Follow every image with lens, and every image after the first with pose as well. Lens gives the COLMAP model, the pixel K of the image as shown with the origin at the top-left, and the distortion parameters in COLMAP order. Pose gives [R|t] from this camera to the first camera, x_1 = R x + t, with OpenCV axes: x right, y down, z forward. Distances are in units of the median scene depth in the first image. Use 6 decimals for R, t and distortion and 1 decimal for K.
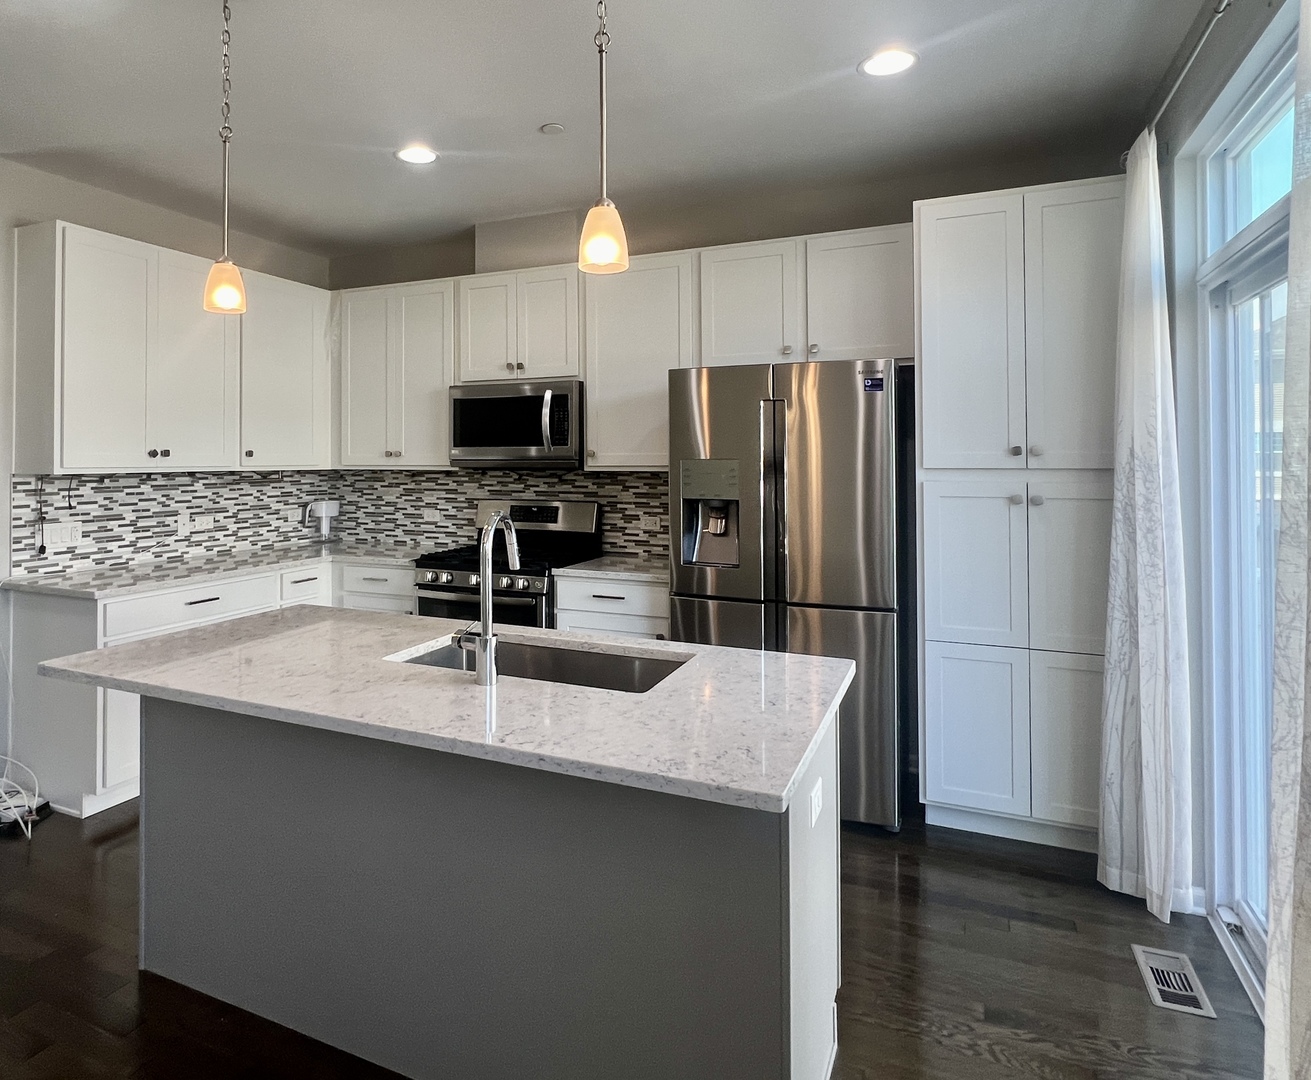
lens RADIAL K [[797.1, 0, 580.1], [0, 797.1, 447.6], [0, 0, 1]] dist [-0.001419, -0.000849]
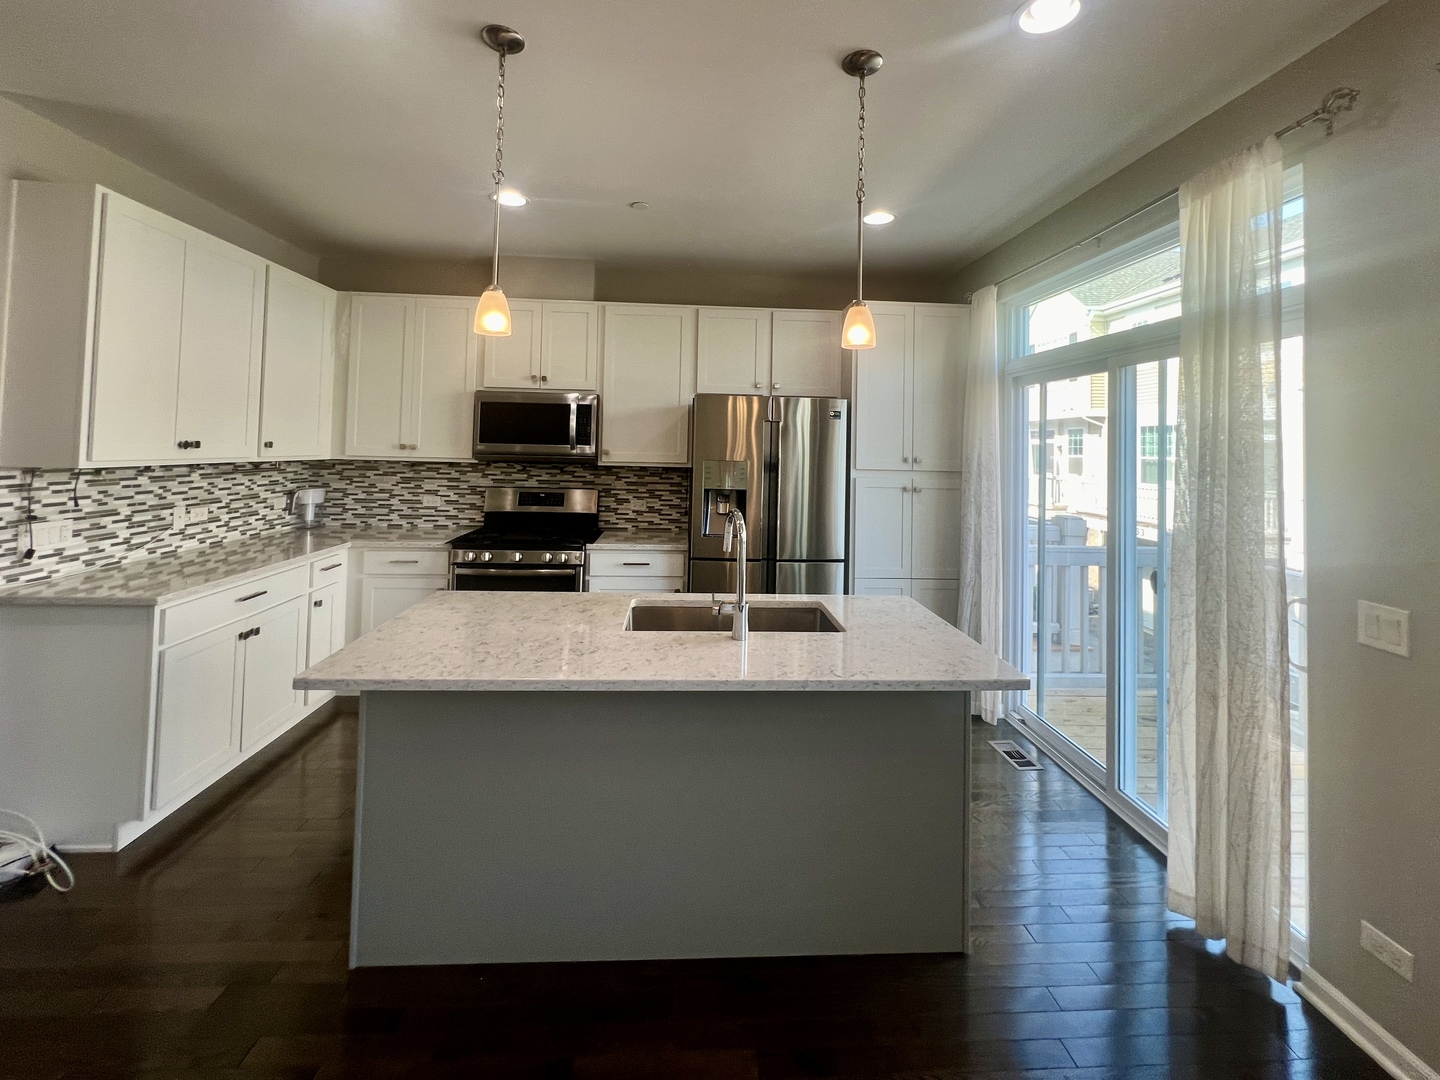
lens RADIAL K [[611.1, 0, 717.2], [0, 611.1, 426.2], [0, 0, 1]] dist [-0.002470, 0.000655]
pose [[0.875611, 0.039541, 0.481396, -0.291200], [-0.032569, 0.999209, -0.022833, -0.016653], [-0.481918, 0.004314, 0.876206, 0.050001]]
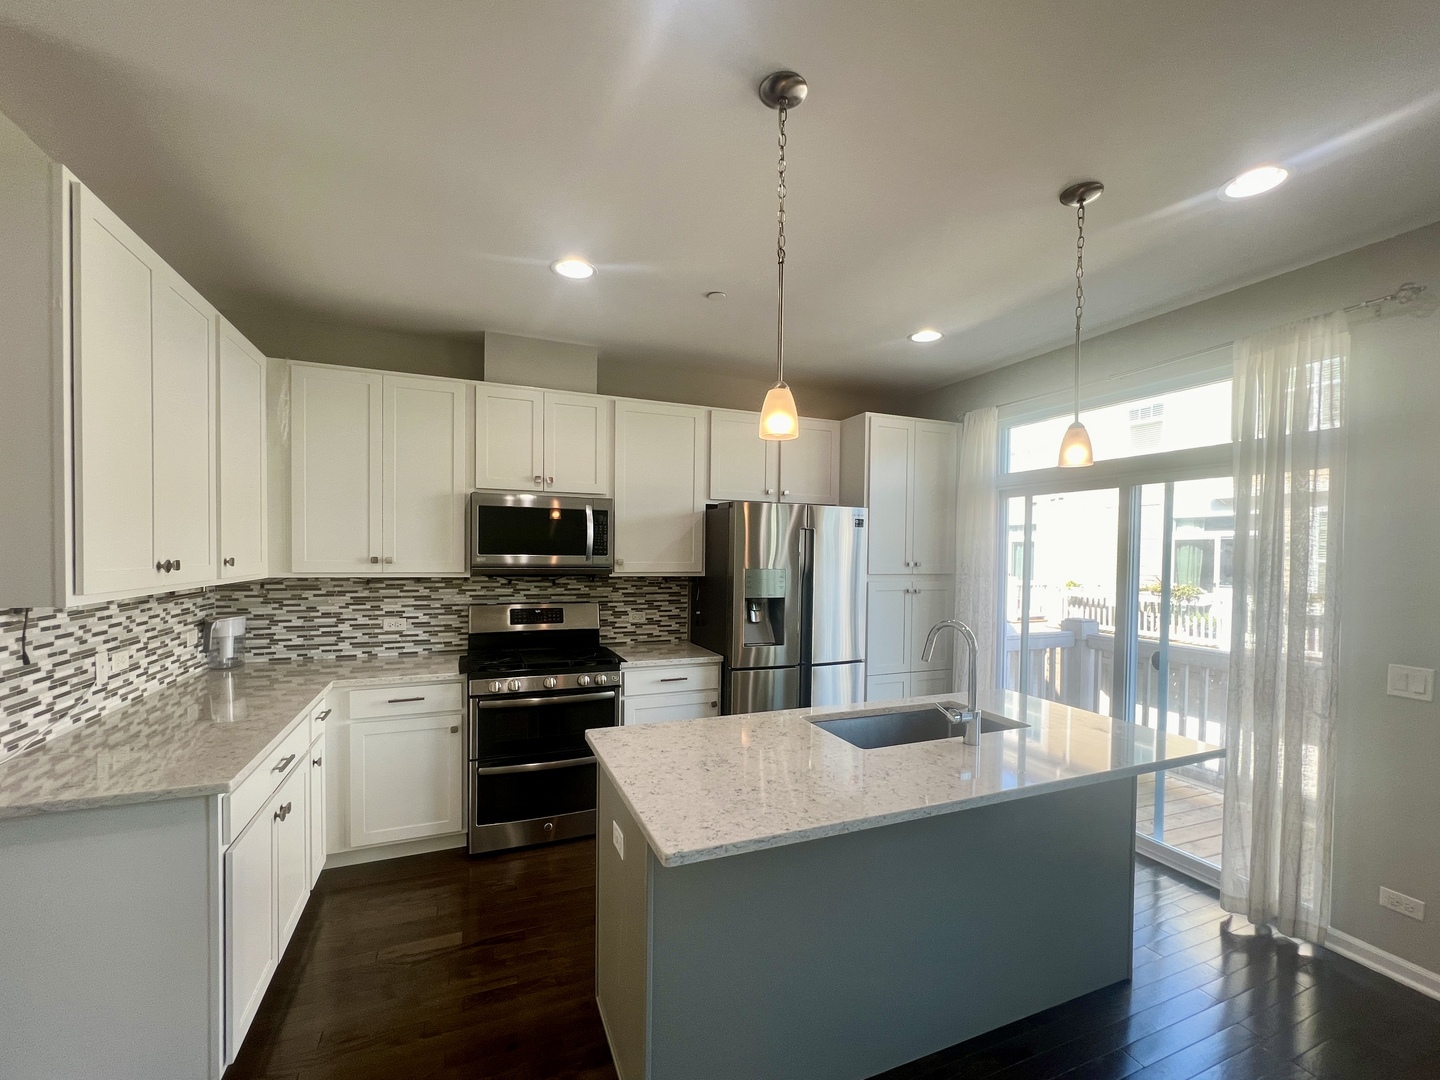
lens RADIAL K [[608.1, 0, 719.2], [0, 608.1, 565.5], [0, 0, 1]] dist [0.000101, -0.000047]
pose [[0.670847, -0.006577, 0.741566, -0.530756], [-0.023623, 0.999264, 0.030233, -0.017222], [-0.741219, -0.037800, 0.670198, 0.274843]]
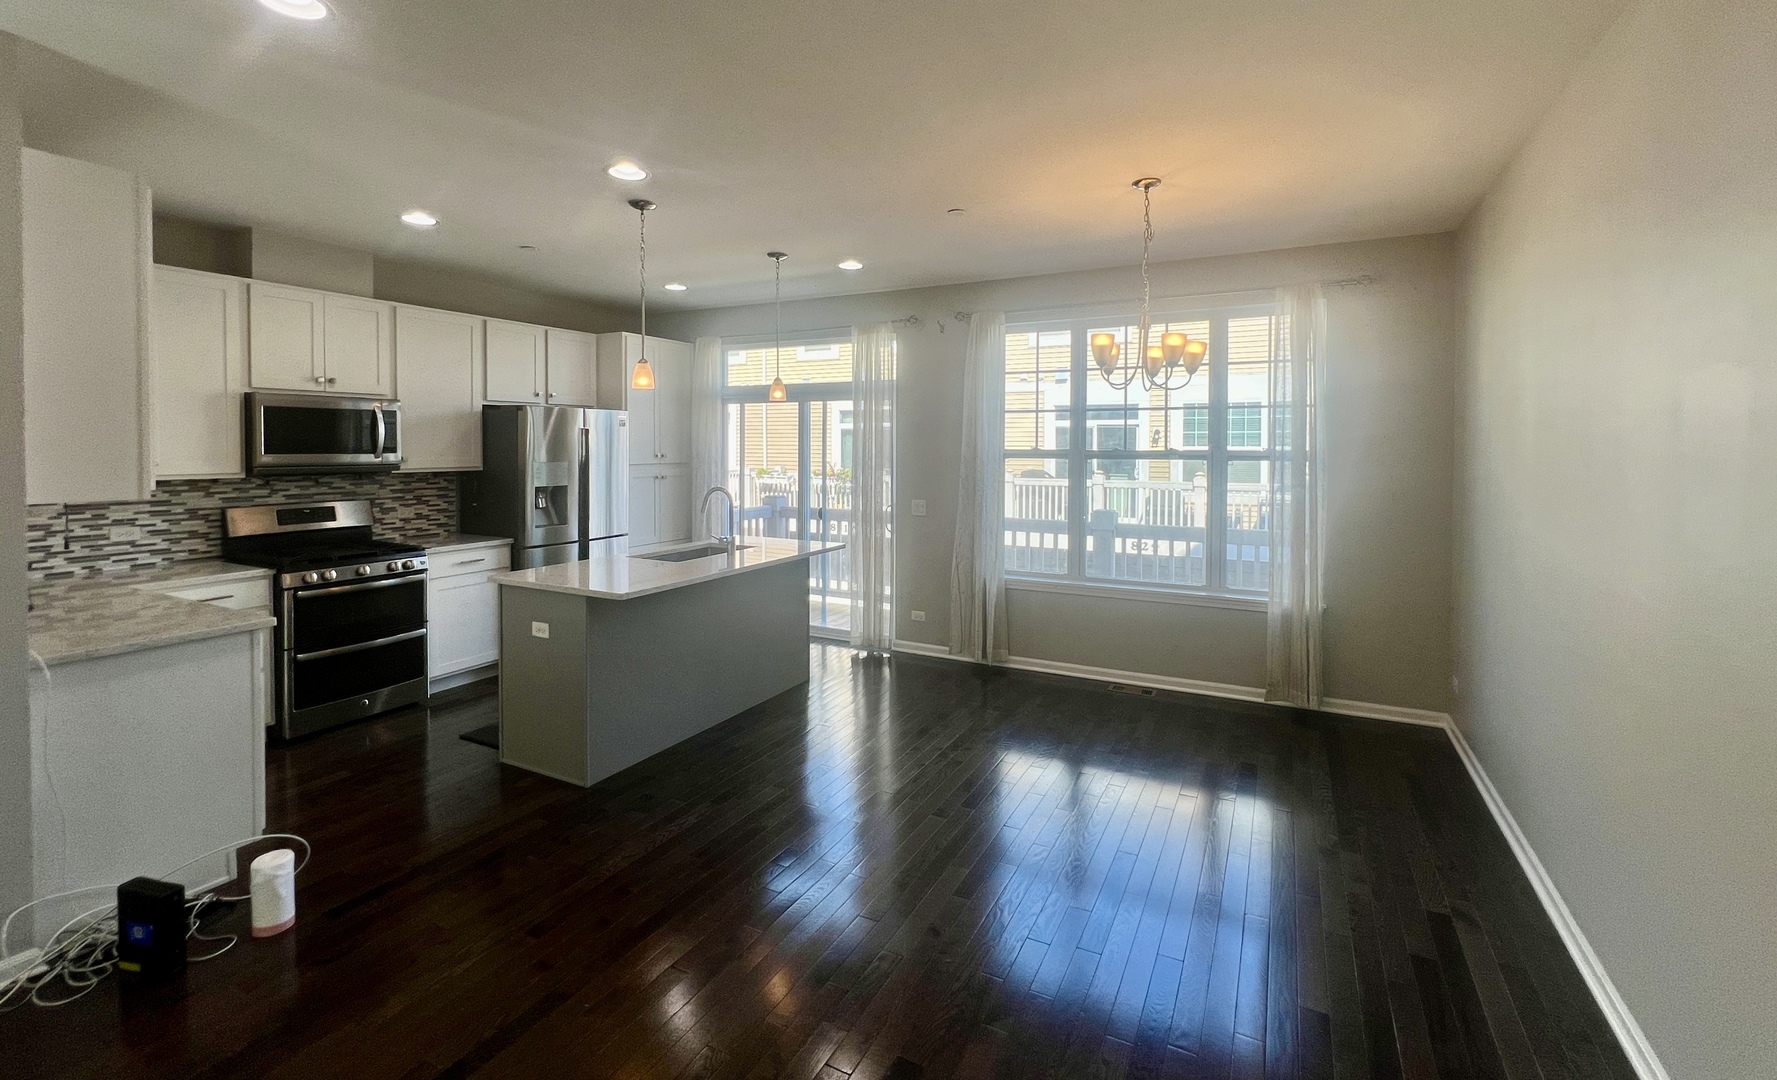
lens RADIAL K [[770.3, 0, 880.9], [0, 770.3, 455.4], [0, 0, 1]] dist [-0.001018, 0.000270]
pose [[0.049492, -0.012870, 0.998692, -1.108309], [-0.015871, 0.999781, 0.013671, -0.025624], [-0.998648, -0.016527, 0.049277, 0.183069]]
